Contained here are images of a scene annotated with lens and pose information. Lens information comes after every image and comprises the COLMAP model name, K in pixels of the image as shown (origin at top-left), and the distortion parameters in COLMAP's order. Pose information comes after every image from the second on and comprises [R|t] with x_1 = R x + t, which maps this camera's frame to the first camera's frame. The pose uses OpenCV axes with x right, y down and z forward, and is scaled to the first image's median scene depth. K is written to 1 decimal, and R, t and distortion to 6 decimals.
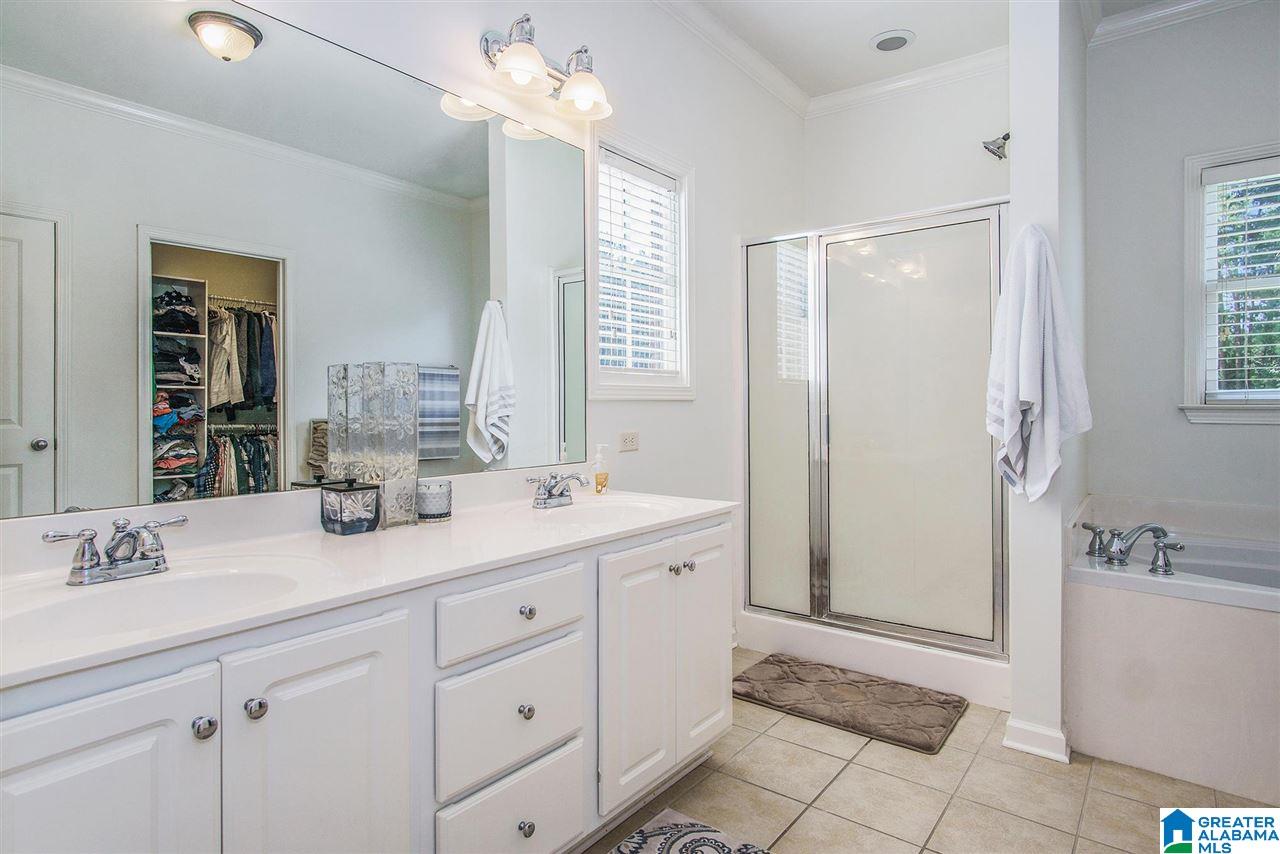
lens RADIAL K [[716.9, 0, 628.4], [0, 716.9, 403.0], [0, 0, 1]] dist [-0.000319, 0.000773]
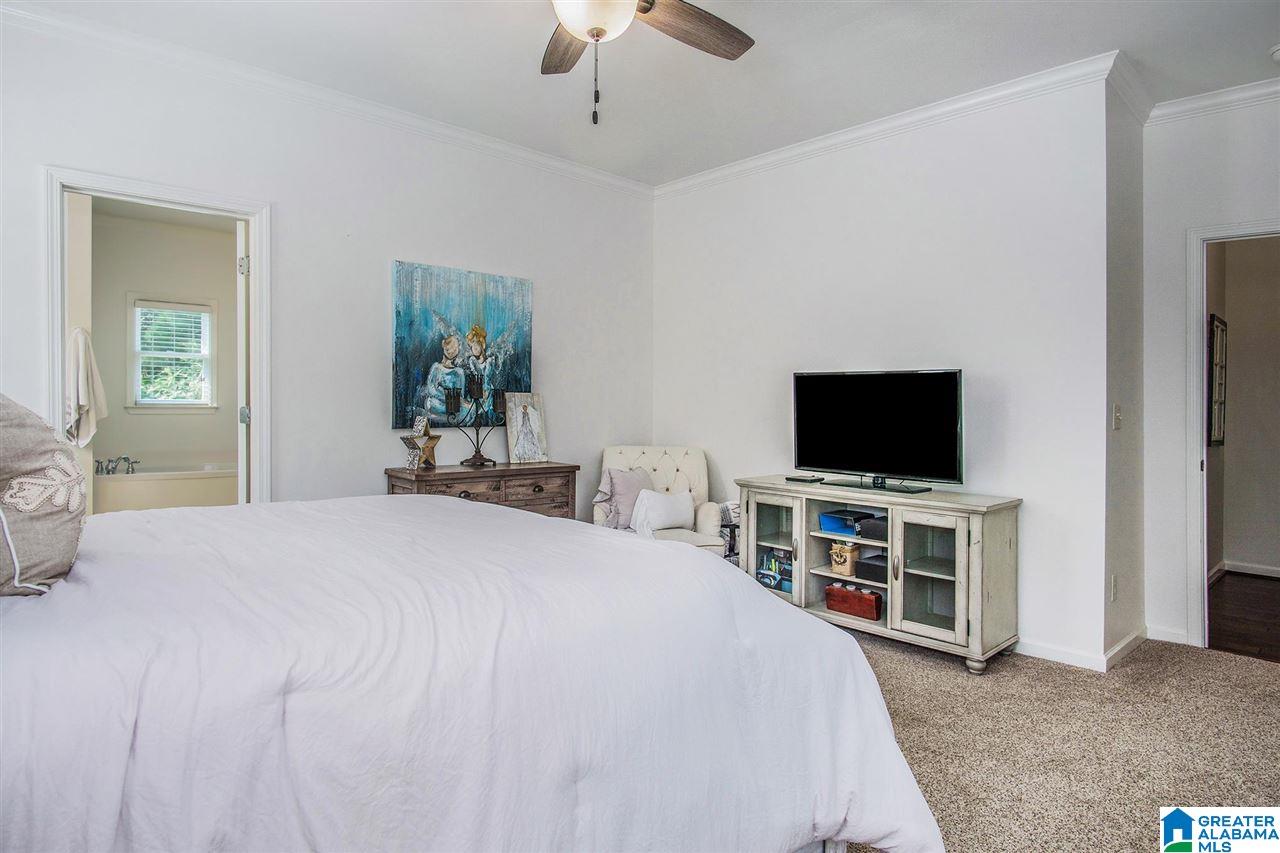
lens RADIAL K [[716.9, 0, 628.4], [0, 716.9, 402.5], [0, 0, 1]] dist [-0.000319, 0.000773]
pose [[0.185985, 0.006499, 0.982531, -1.214751], [-0.007802, 0.999956, -0.005137, -0.009415], [-0.982522, -0.006710, 0.186028, -1.020160]]
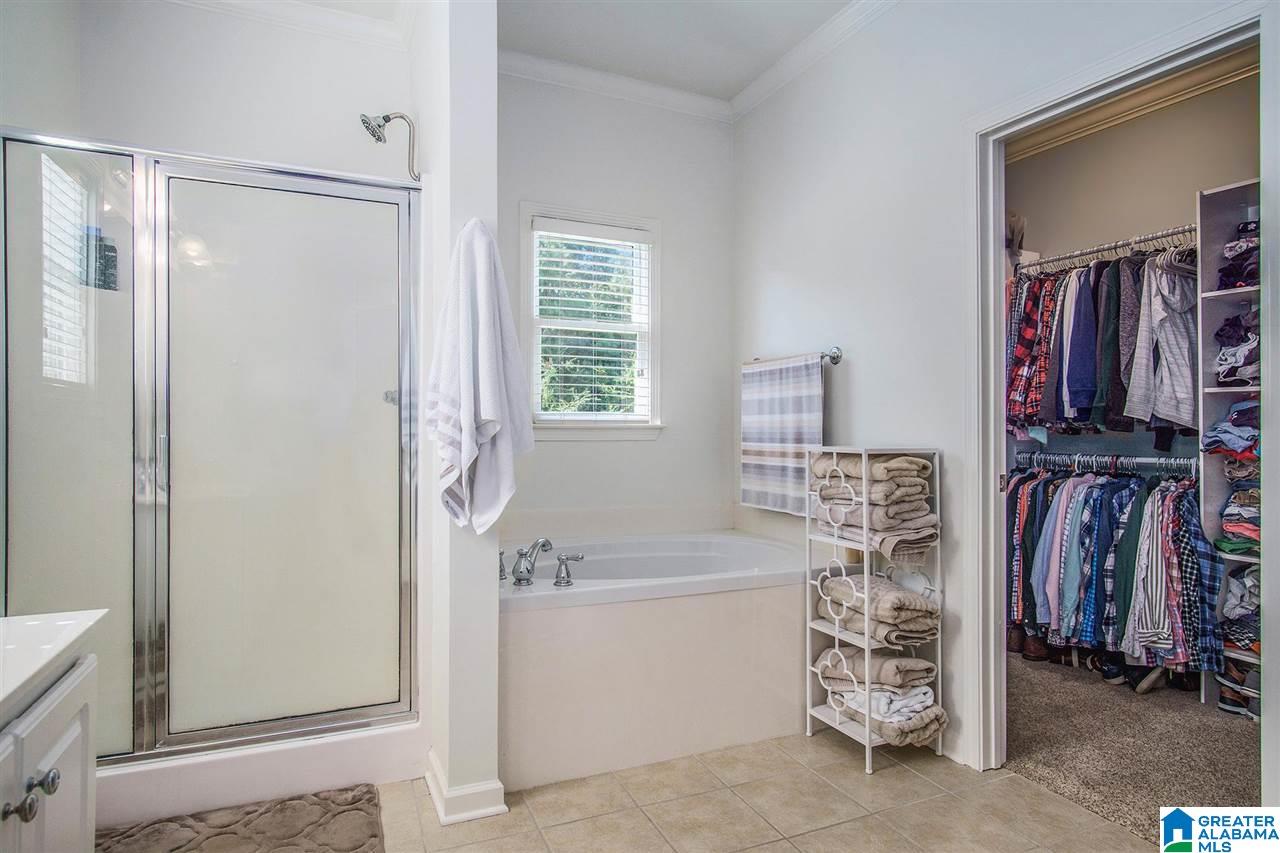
lens RADIAL K [[702.6, 0, 635.7], [0, 702.6, 420.9], [0, 0, 1]] dist [0.024521, -0.037840]
pose [[0.481084, 0.008121, 0.876637, -0.093903], [-0.007902, 0.999957, -0.004927, 0.001650], [-0.876639, -0.004557, 0.481127, 0.362296]]
